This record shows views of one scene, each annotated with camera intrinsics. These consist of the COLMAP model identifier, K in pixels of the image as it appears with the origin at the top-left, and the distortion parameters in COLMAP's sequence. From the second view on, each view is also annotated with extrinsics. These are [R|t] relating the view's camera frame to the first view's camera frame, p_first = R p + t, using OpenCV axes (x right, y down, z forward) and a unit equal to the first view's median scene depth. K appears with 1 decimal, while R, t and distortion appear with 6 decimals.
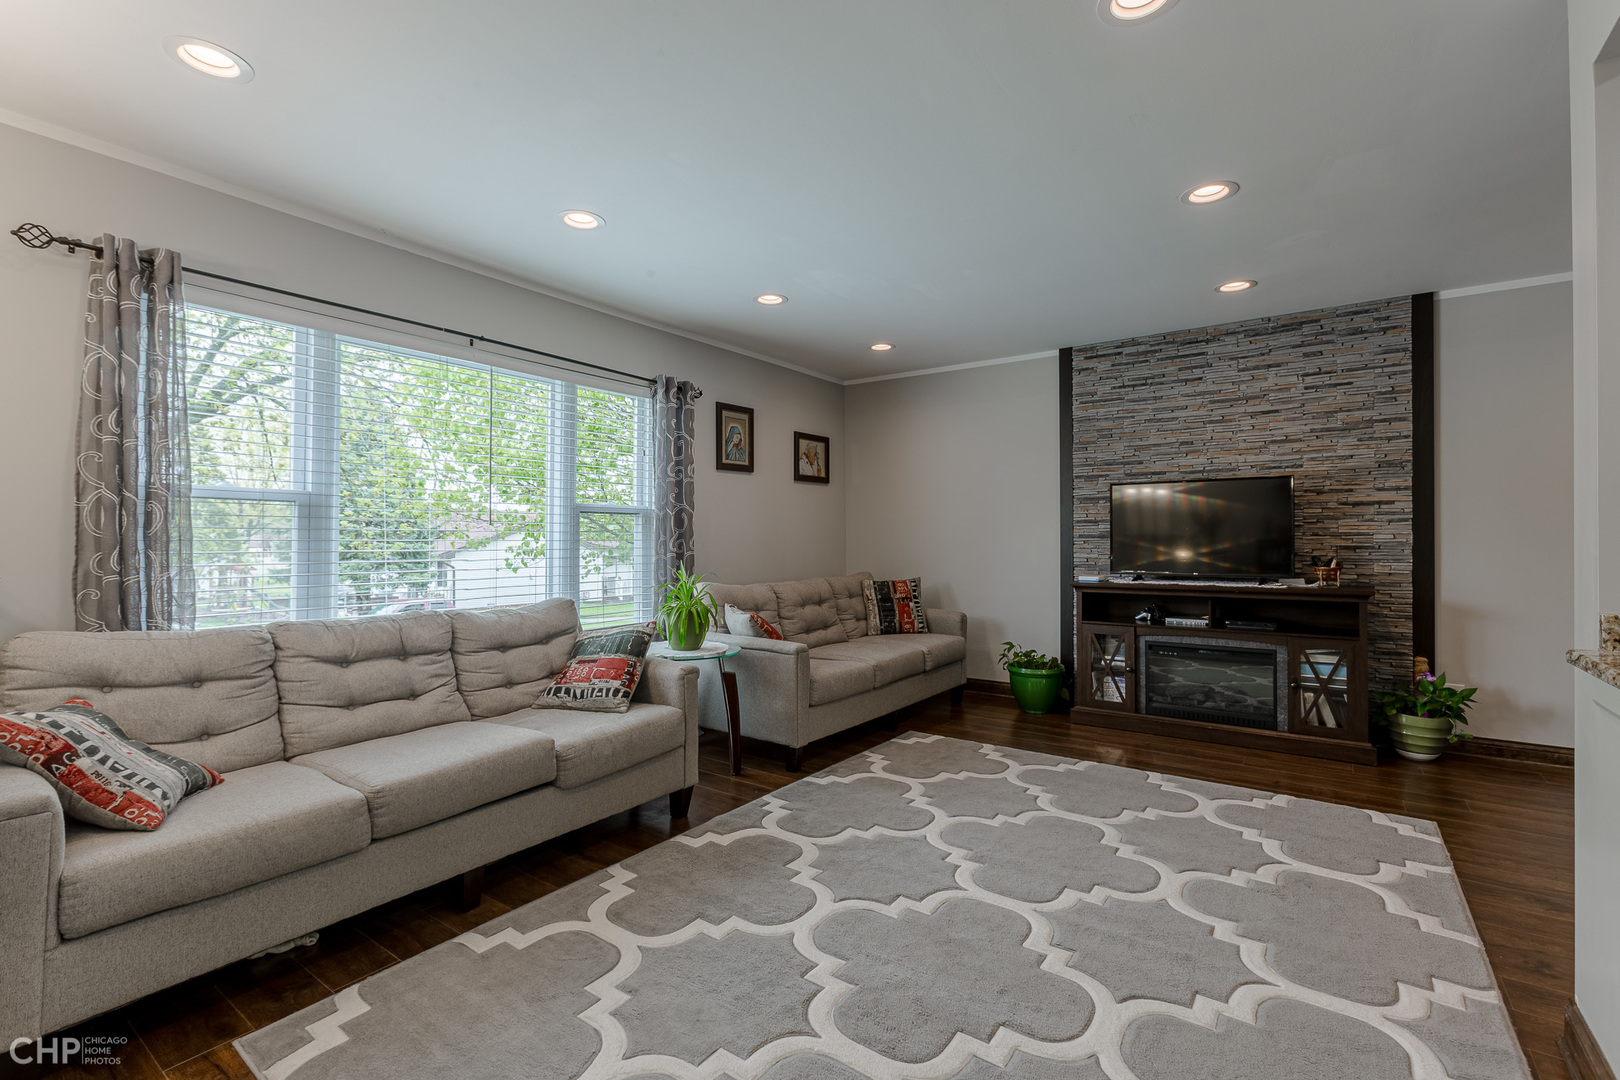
lens RADIAL K [[728.8, 0, 811.9], [0, 728.8, 528.2], [0, 0, 1]] dist [-0.017584, 0.009400]
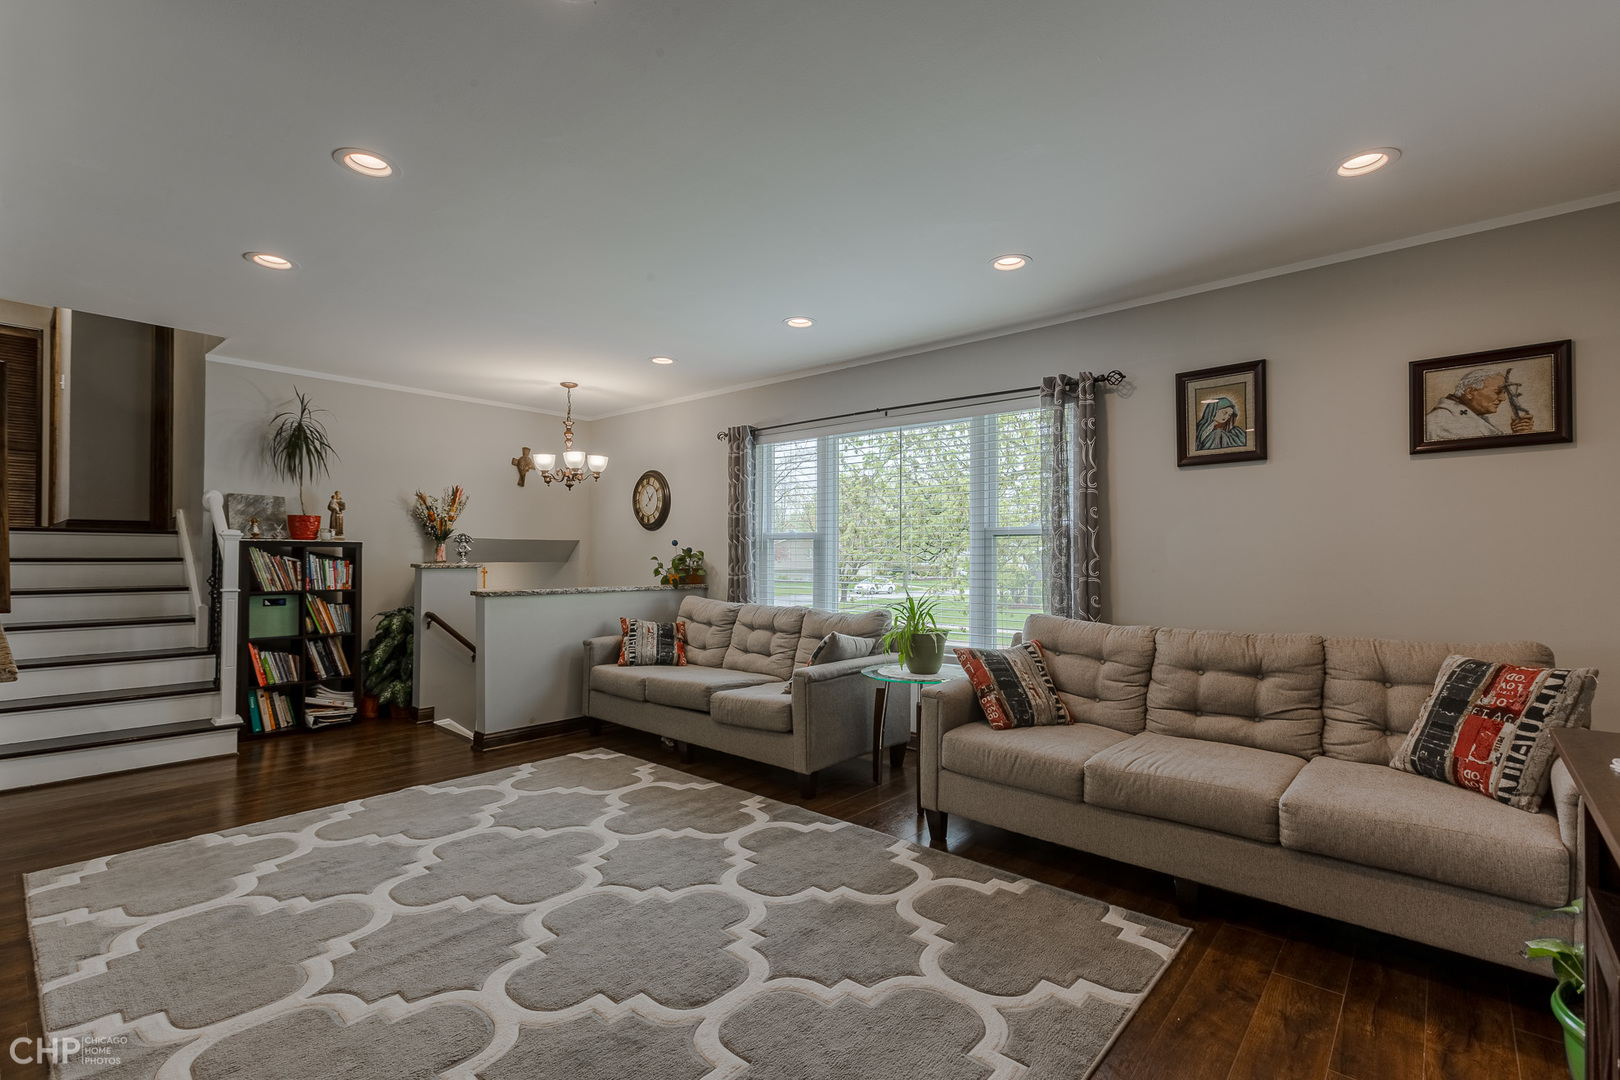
lens RADIAL K [[728.8, 0, 818.8], [0, 728.8, 563.6], [0, 0, 1]] dist [-0.017584, 0.009400]
pose [[-0.094536, 0.002388, -0.995519, 0.706810], [0.005637, 0.999982, 0.001863, 0.012781], [0.995505, -0.005436, -0.094548, 0.814251]]
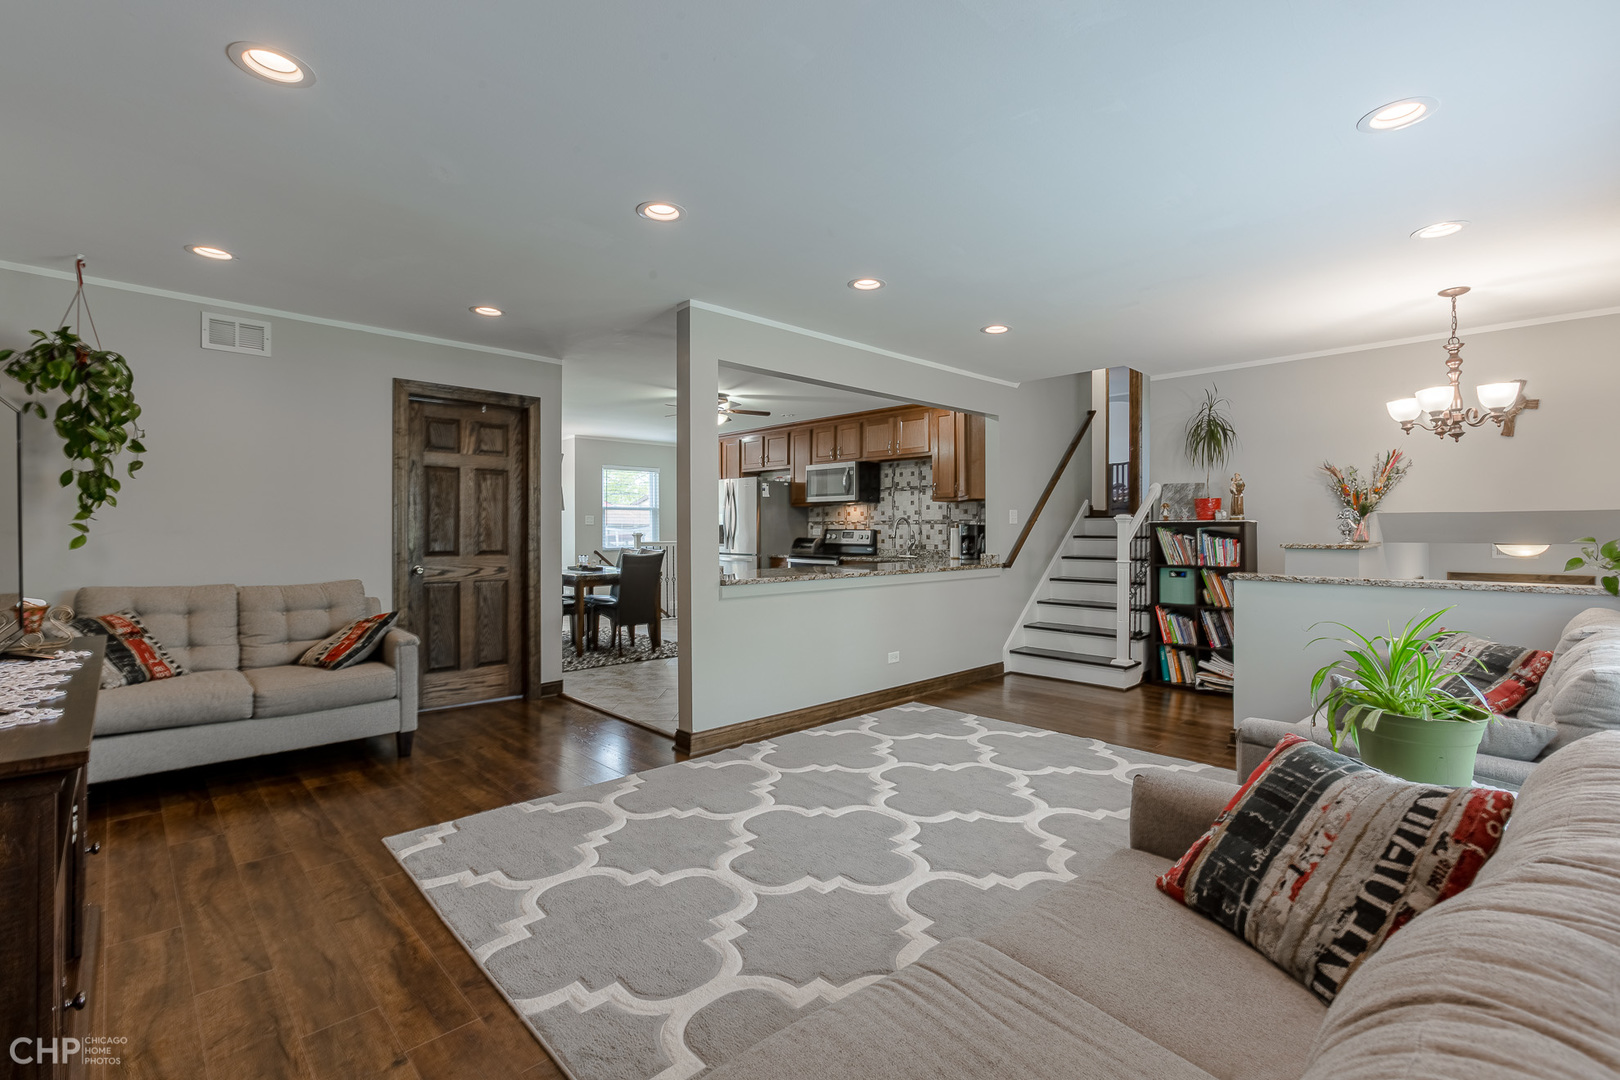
lens RADIAL K [[728.8, 0, 807.5], [0, 728.8, 534.3], [0, 0, 1]] dist [-0.017584, 0.009400]
pose [[-0.980512, -0.005913, 0.196370, 0.084493], [-0.006634, 0.999973, -0.003014, 0.006207], [-0.196347, -0.004258, -0.980525, 1.288913]]
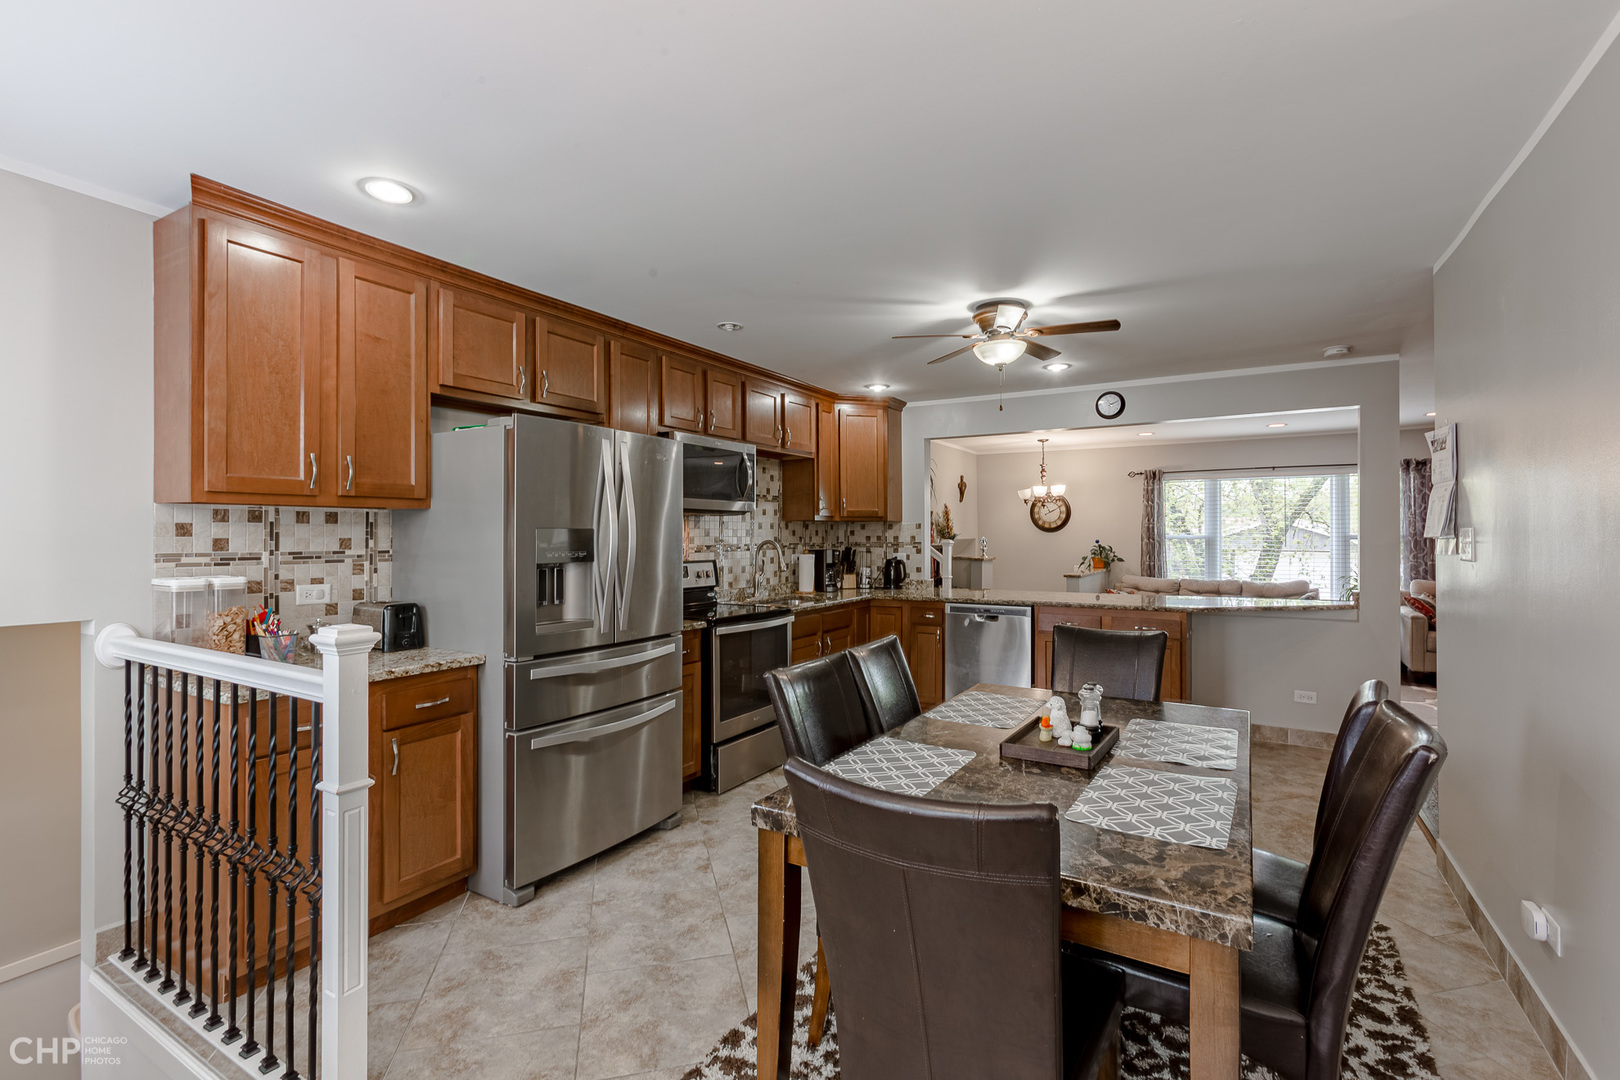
lens RADIAL K [[728.8, 0, 818.3], [0, 728.8, 537.4], [0, 0, 1]] dist [-0.017584, 0.009400]
pose [[0.085505, -0.004446, -0.996328, 1.426061], [0.015896, 0.999869, -0.003098, -0.042460], [0.996211, -0.015573, 0.085565, -0.546084]]
